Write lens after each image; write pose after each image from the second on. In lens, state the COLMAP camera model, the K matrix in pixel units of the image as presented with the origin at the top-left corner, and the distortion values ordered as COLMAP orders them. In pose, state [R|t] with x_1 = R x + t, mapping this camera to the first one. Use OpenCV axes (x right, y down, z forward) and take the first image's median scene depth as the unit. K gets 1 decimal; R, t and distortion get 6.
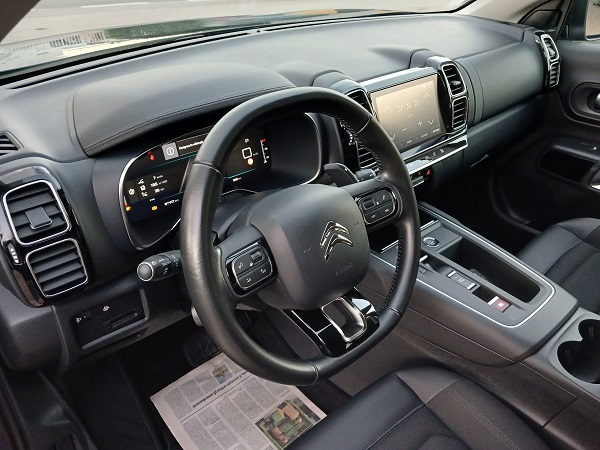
lens RADIAL K [[482.4, 0, 305.3], [0, 482.4, 225.1], [0, 0, 1]] dist [0.000384, 0.001946]
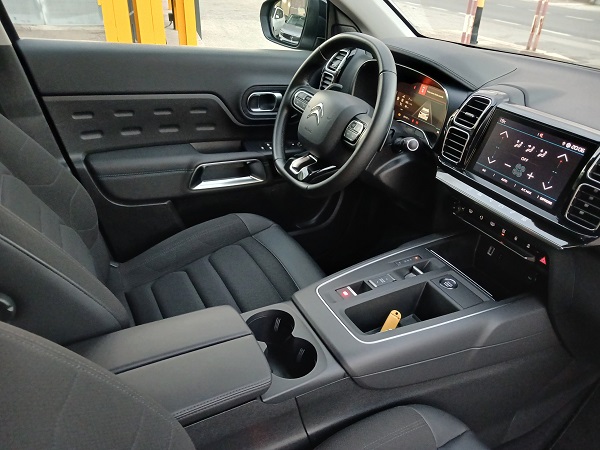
lens RADIAL K [[479.5, 0, 303.1], [0, 479.5, 224.4], [0, 0, 1]] dist [0.000667, -0.016839]
pose [[-0.241743, 0.454254, -0.857446, 1.214925], [-0.573468, 0.645938, 0.503883, -0.387827], [0.782748, 0.613528, 0.104349, 0.715943]]
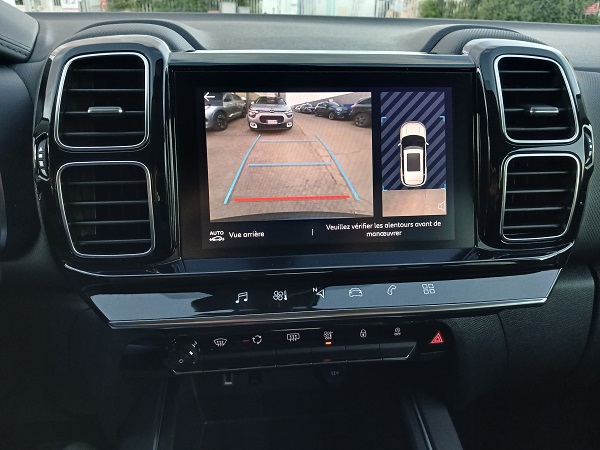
lens RADIAL K [[482.4, 0, 305.3], [0, 482.4, 225.1], [0, 0, 1]] dist [0.000384, 0.001946]
pose [[0.821018, 0.232053, -0.521614, 0.429055], [-0.316275, 0.945523, -0.077177, -0.162675], [0.475289, 0.228337, 0.849684, 0.757069]]
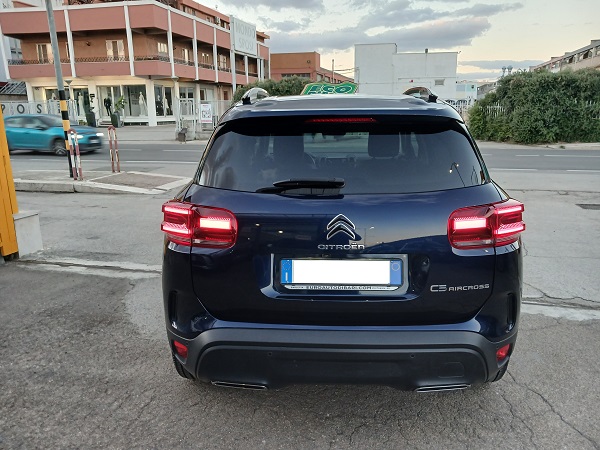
lens RADIAL K [[482.4, 0, 305.3], [0, 482.4, 225.1], [0, 0, 1]] dist [0.000384, 0.001946]
pose [[0.716114, 0.140614, -0.683673, 3.898701], [-0.361276, 0.912753, -0.190689, 1.601570], [0.597211, 0.383550, 0.704435, -2.811487]]
